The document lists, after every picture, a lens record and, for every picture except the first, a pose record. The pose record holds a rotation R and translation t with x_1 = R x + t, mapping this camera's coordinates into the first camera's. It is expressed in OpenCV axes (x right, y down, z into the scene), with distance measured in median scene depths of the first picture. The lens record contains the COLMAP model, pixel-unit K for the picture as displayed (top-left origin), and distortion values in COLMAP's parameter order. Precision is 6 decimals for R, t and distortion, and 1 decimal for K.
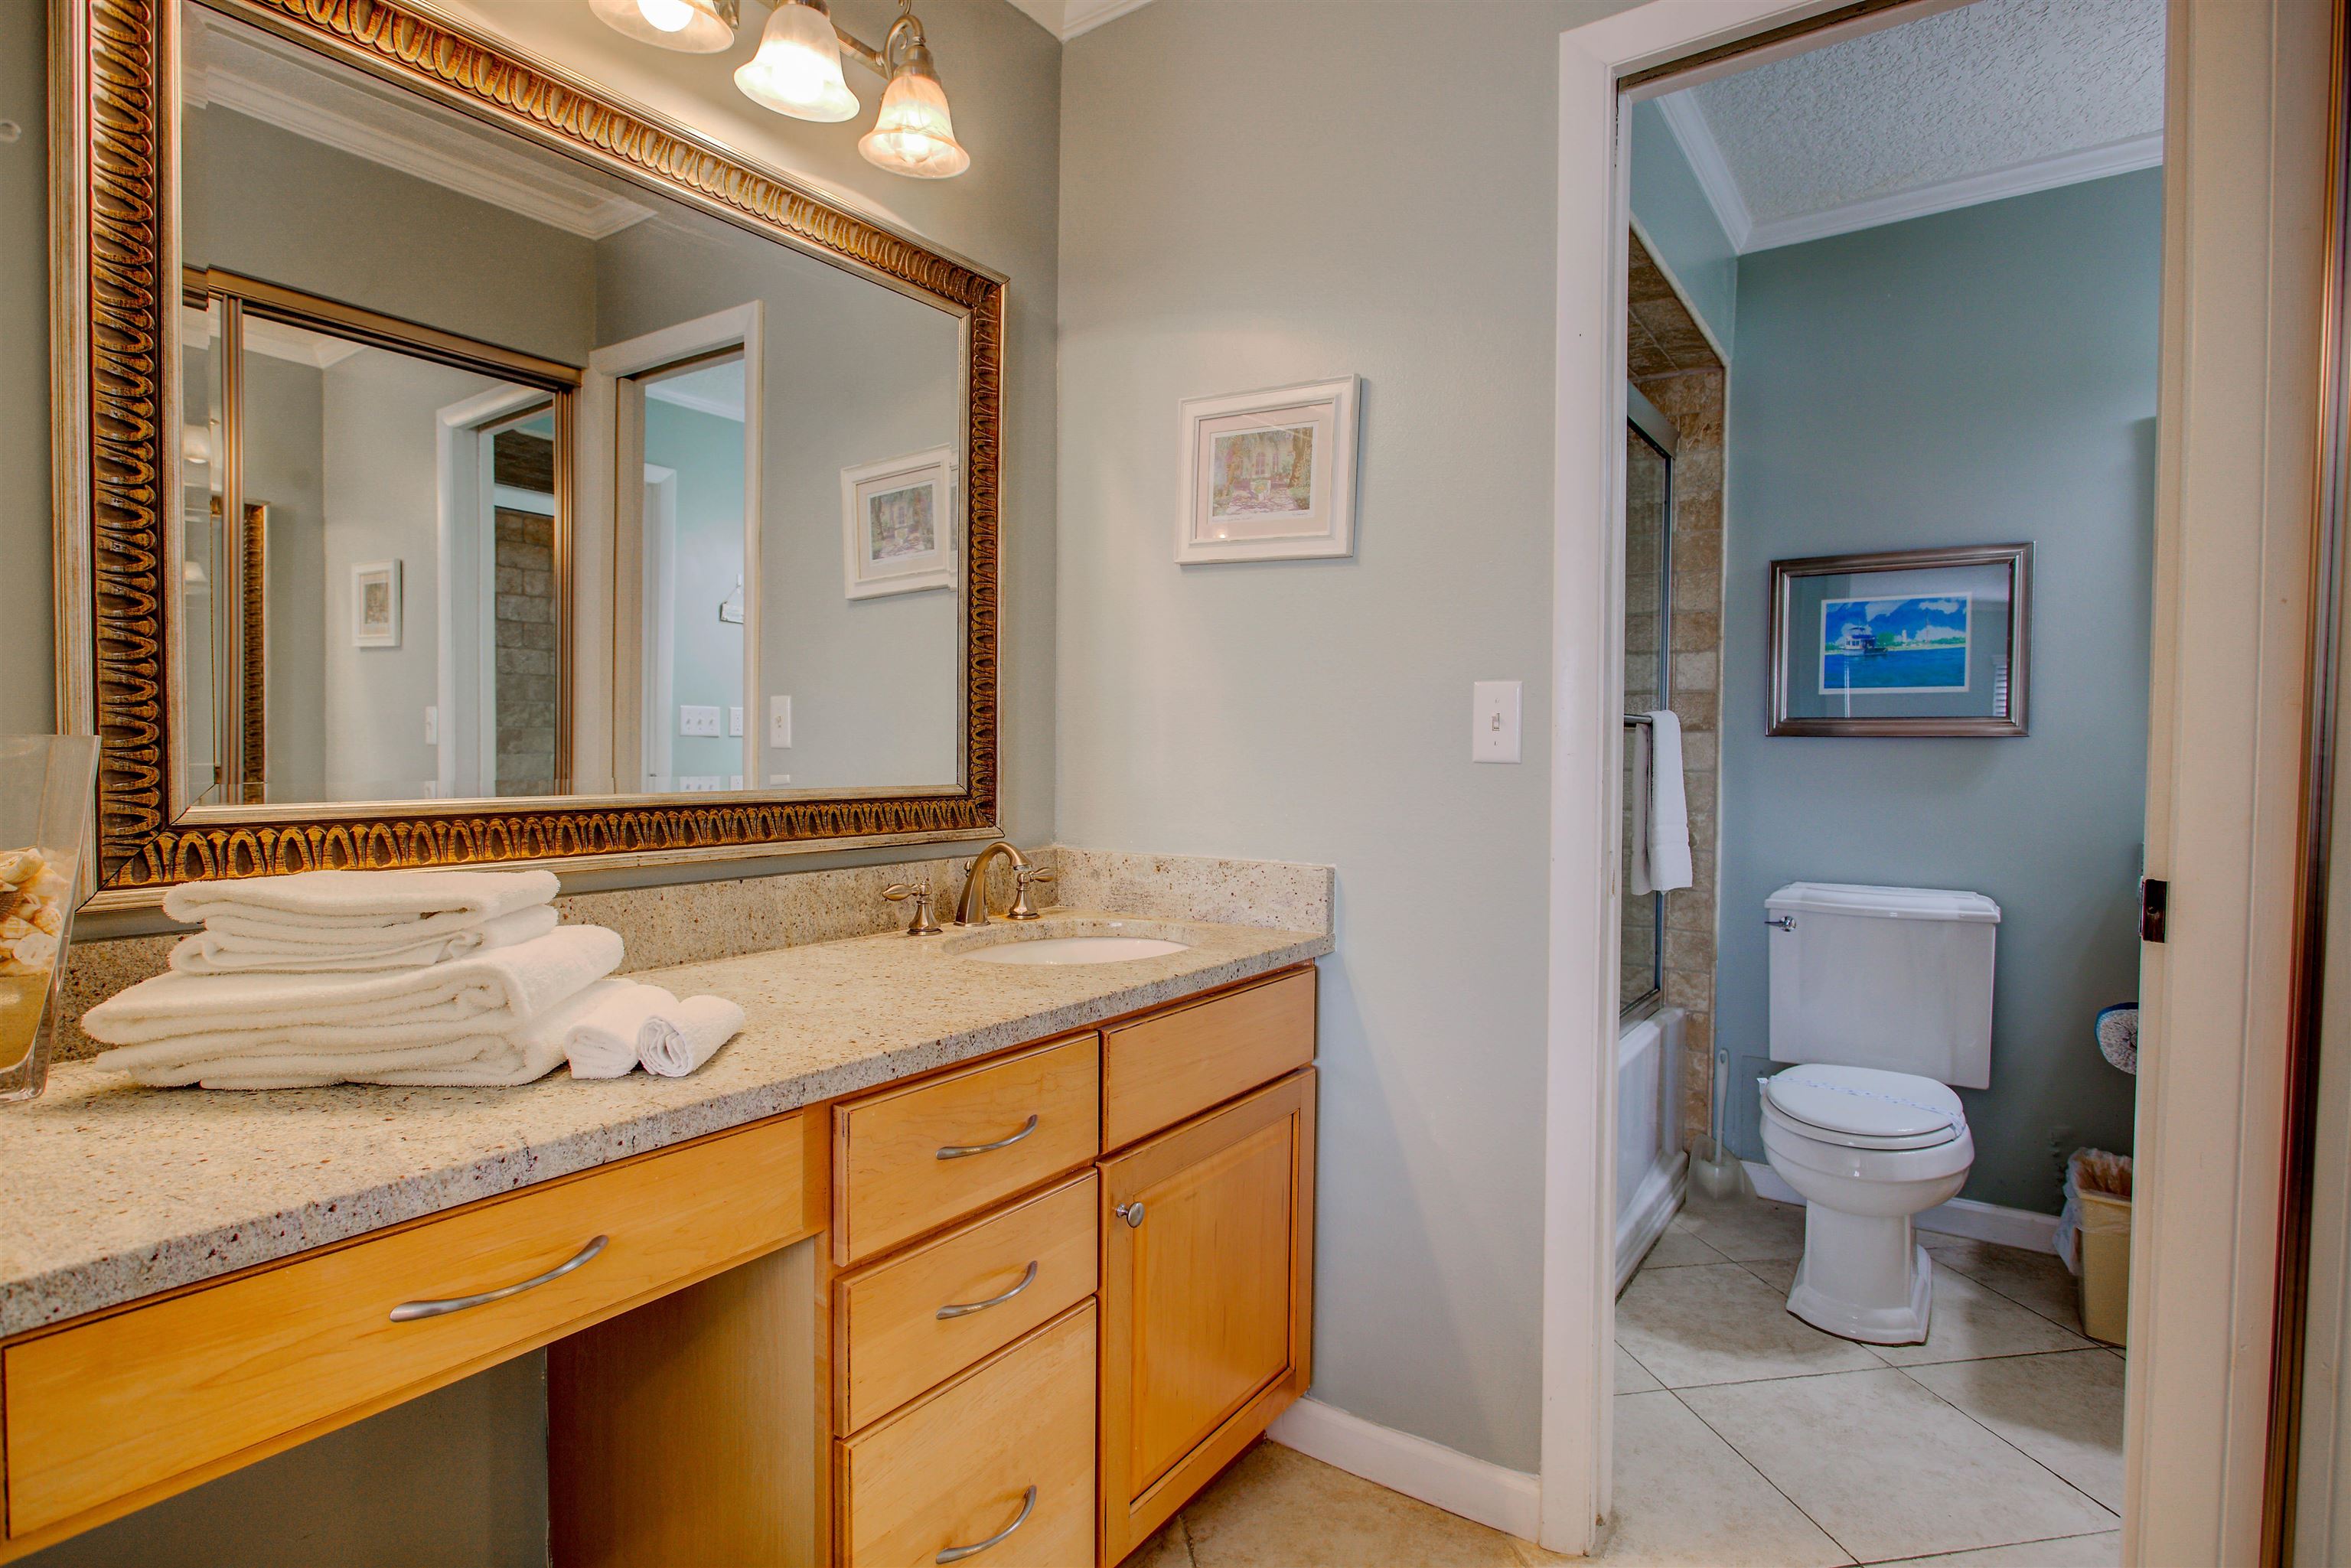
lens RADIAL K [[1186.6, 0, 1169.4], [0, 1186.6, 781.6], [0, 0, 1]] dist [-0.018901, 0.007561]
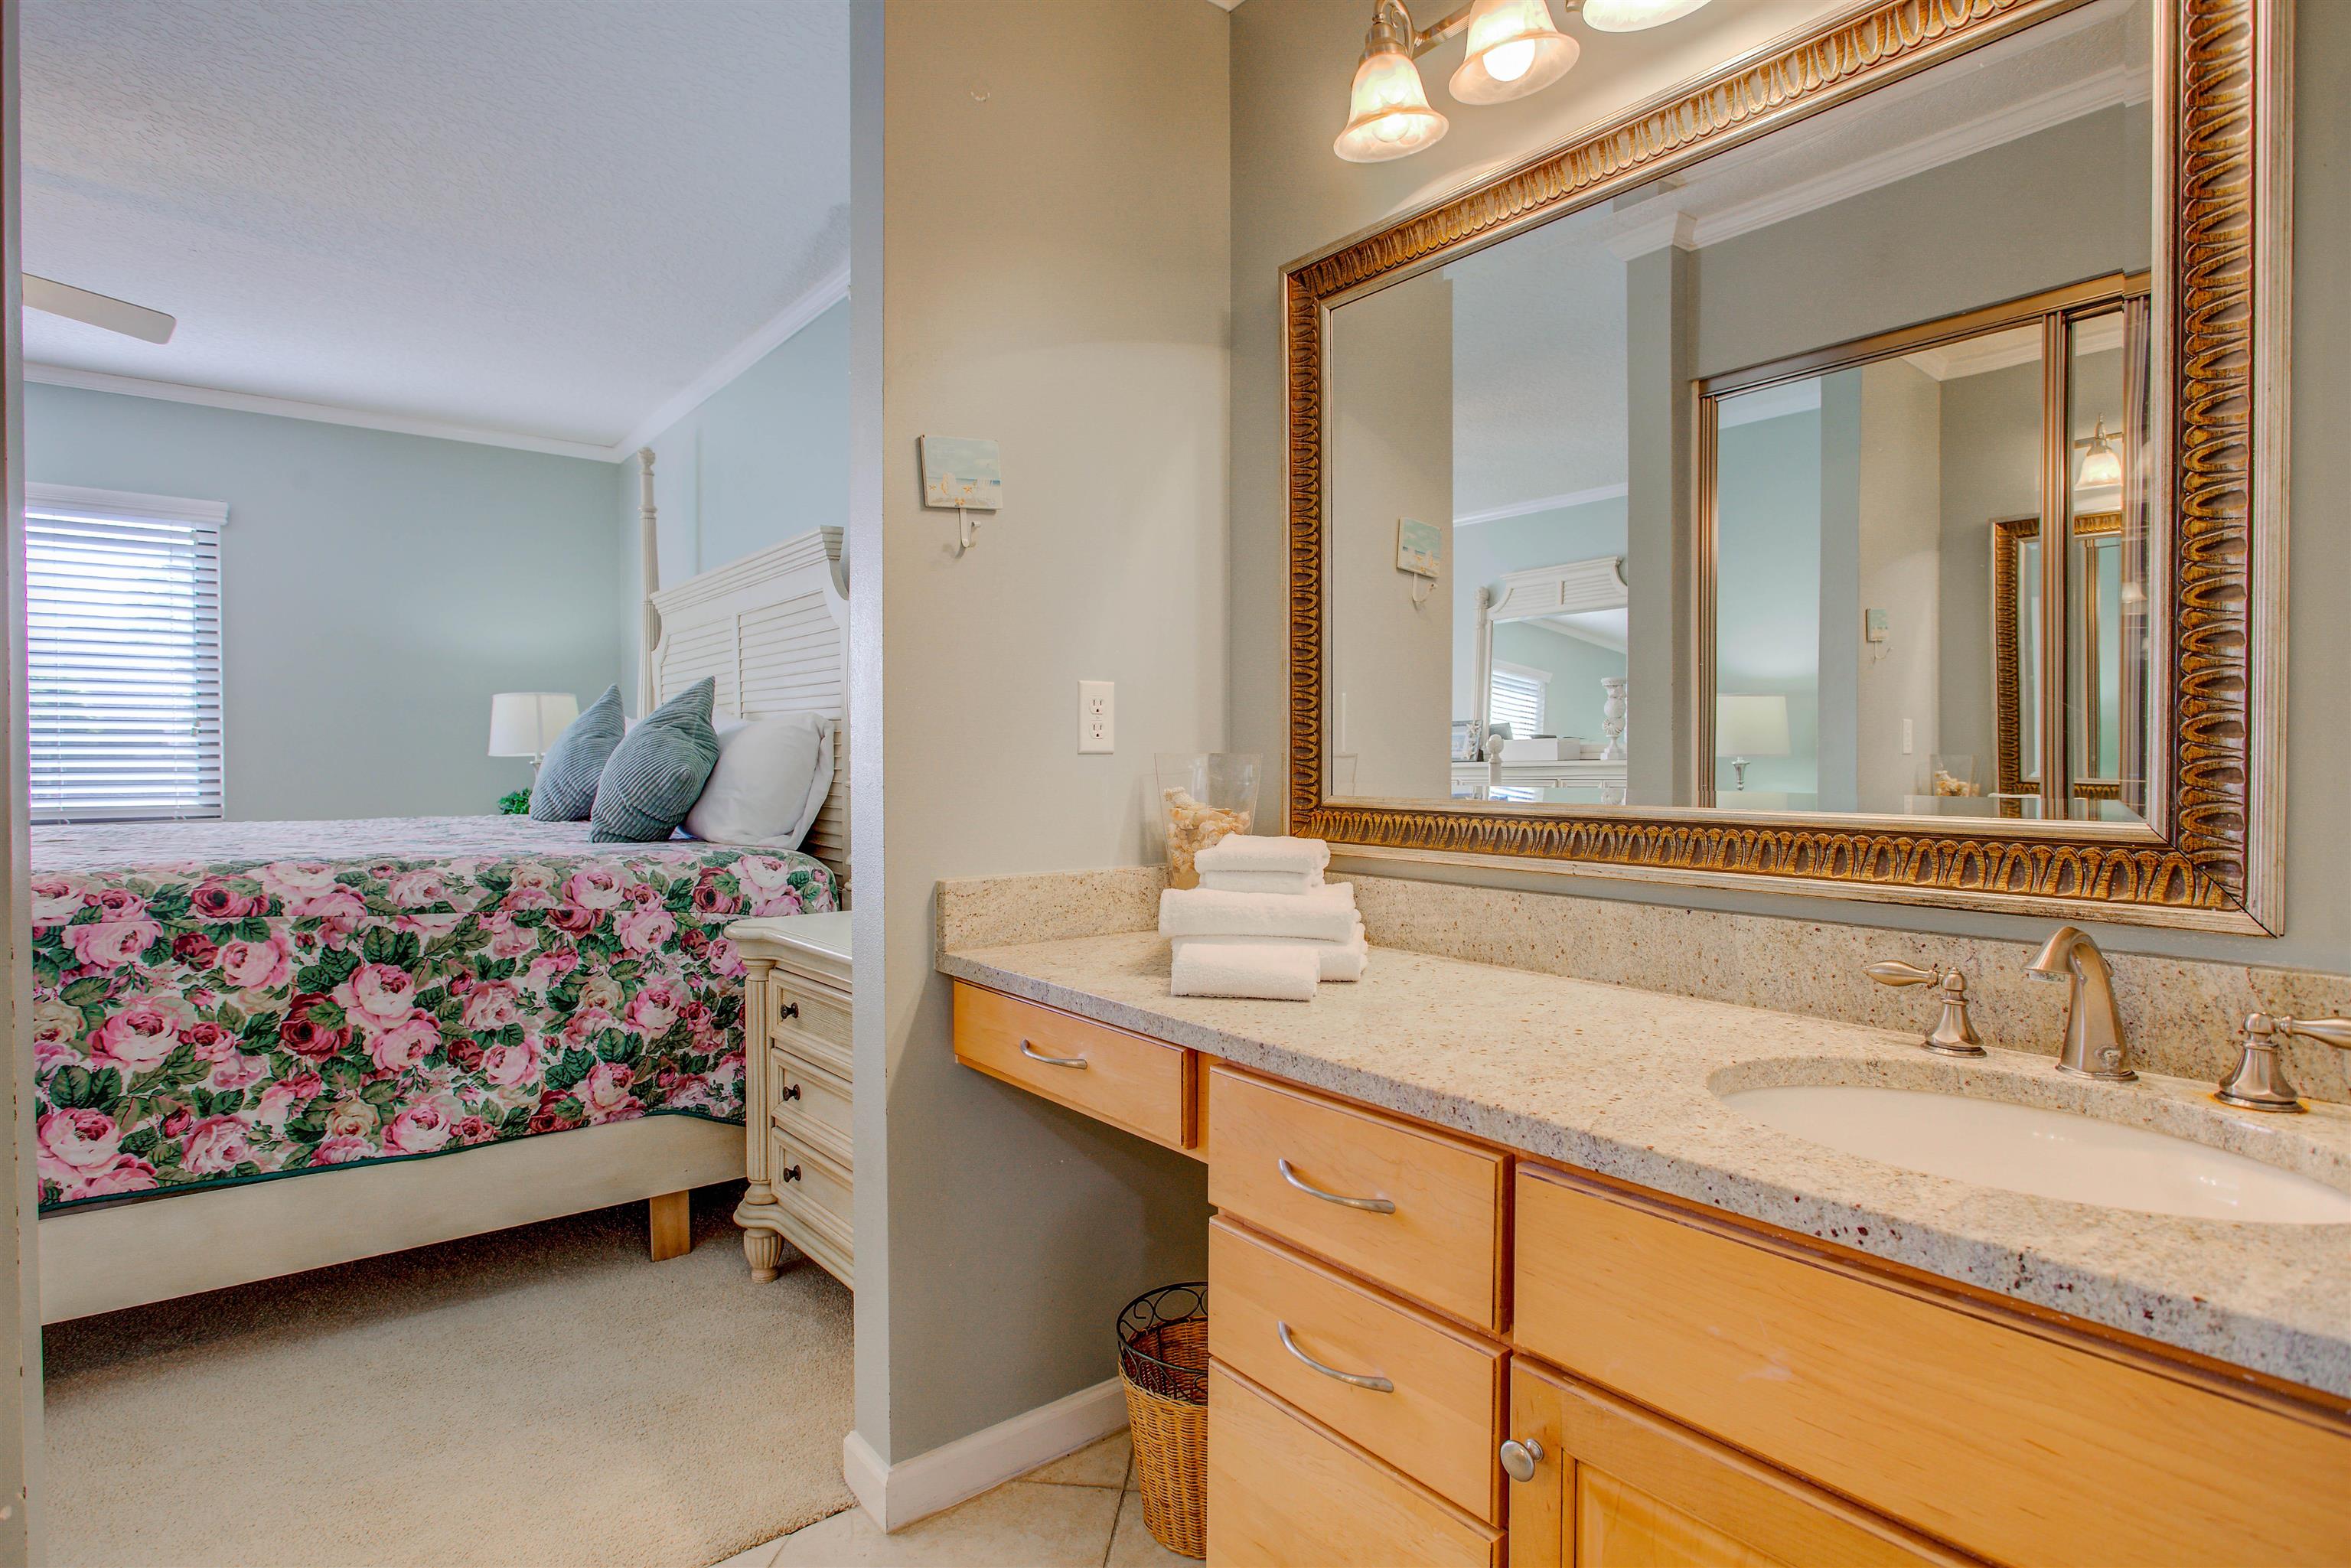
lens RADIAL K [[1182.1, 0, 1168.9], [0, 1182.1, 781.6], [0, 0, 1]] dist [-0.022586, 0.010368]
pose [[-0.282625, 0.009132, -0.959187, 0.605361], [-0.032201, 0.999301, 0.019002, -0.016176], [0.958690, 0.036257, -0.282133, 0.919571]]
